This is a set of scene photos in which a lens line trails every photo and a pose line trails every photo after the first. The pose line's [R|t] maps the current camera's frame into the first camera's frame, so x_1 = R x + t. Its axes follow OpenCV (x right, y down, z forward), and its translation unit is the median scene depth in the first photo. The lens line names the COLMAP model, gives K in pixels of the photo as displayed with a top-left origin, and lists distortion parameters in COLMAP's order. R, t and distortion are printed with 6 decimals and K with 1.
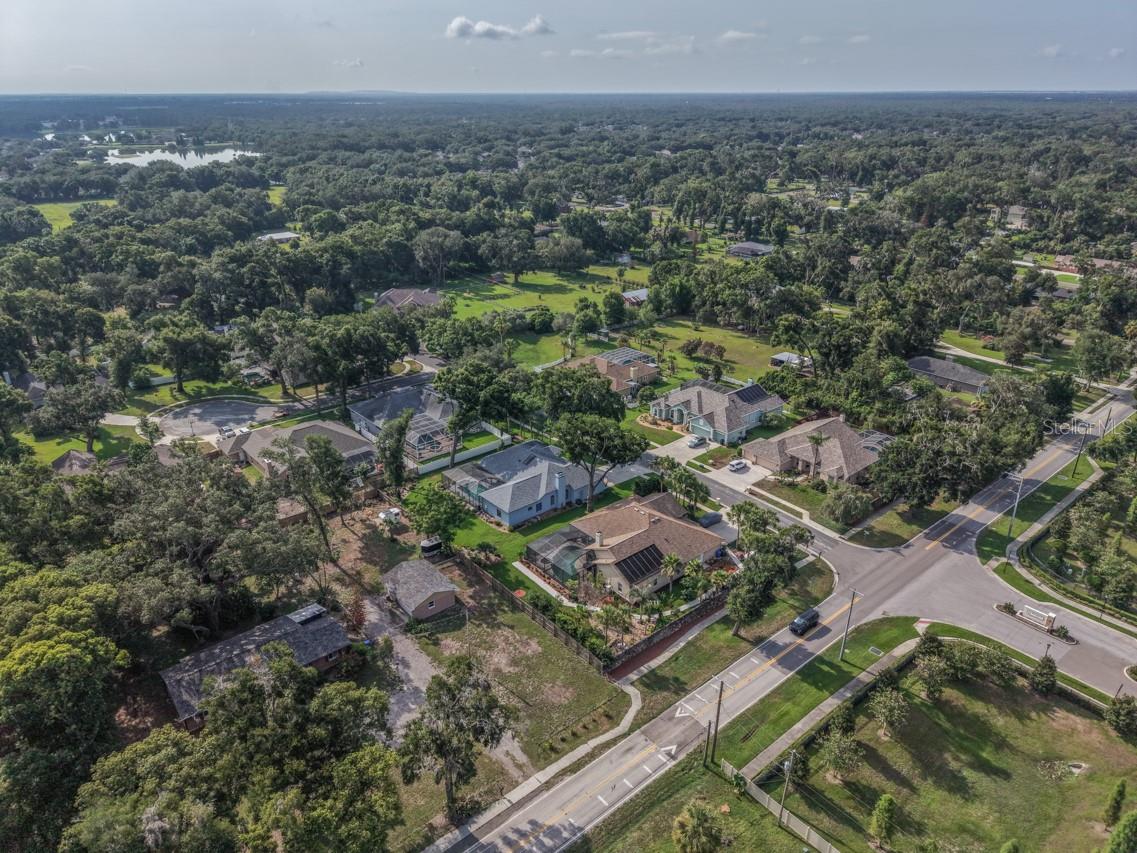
lens RADIAL K [[752.7, 0, 566.9], [0, 752.7, 426.8], [0, 0, 1]] dist [0.031532, -0.030844]
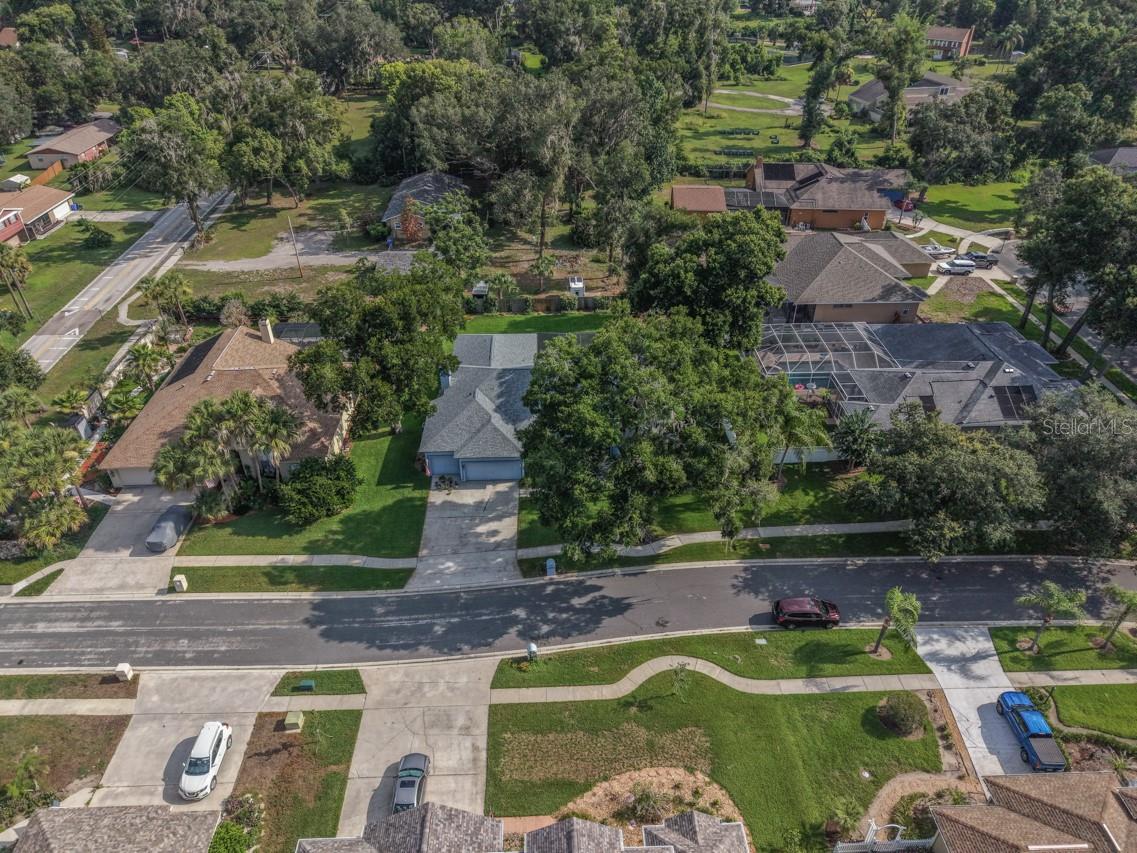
lens RADIAL K [[752.7, 0, 566.9], [0, 752.7, 426.8], [0, 0, 1]] dist [0.031532, -0.030844]
pose [[-0.621082, 0.449820, -0.641809, 0.308338], [-0.314373, 0.607152, 0.729751, -0.333063], [0.717932, 0.655003, -0.235680, 1.235738]]
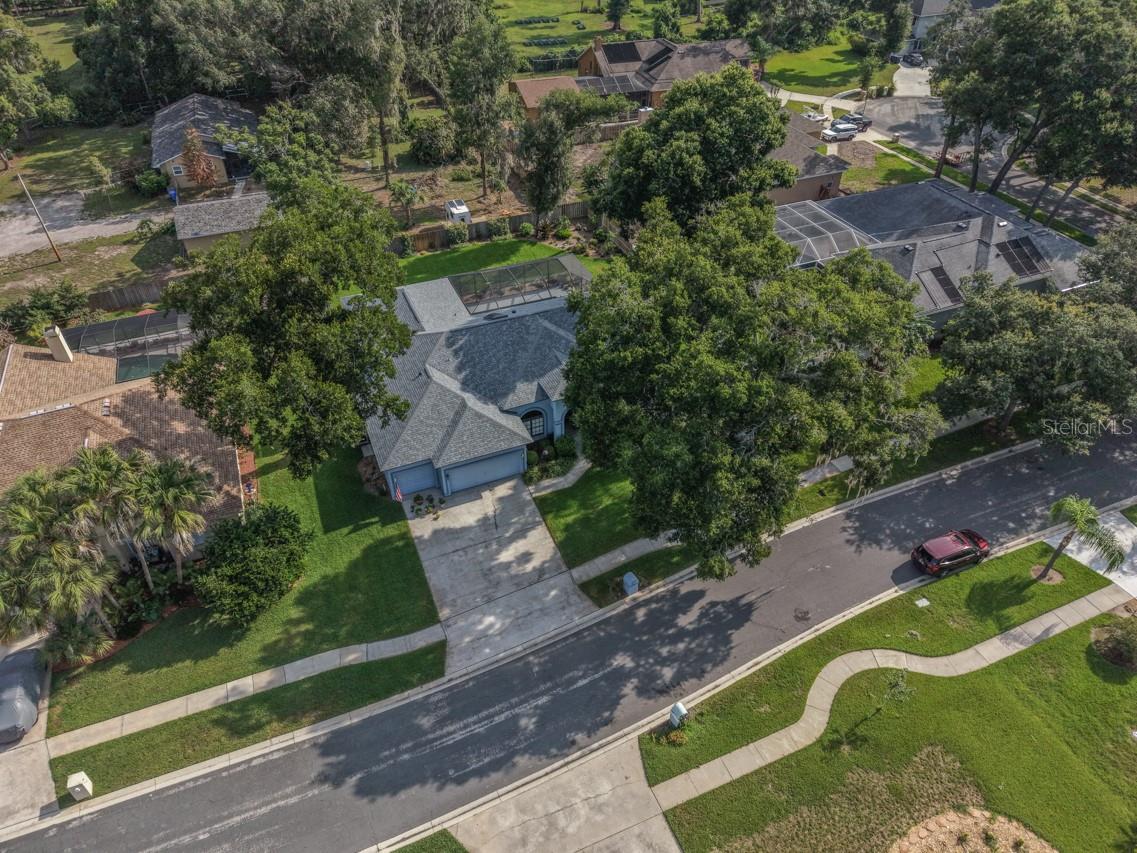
lens RADIAL K [[763.0, 0, 568.5], [0, 763.0, 426.5], [0, 0, 1]] dist [0.000390, 0.000986]
pose [[-0.304336, 0.609671, -0.731902, 0.272839], [-0.380887, 0.626367, 0.680139, -0.210985], [0.873101, 0.485763, 0.041589, 1.109793]]
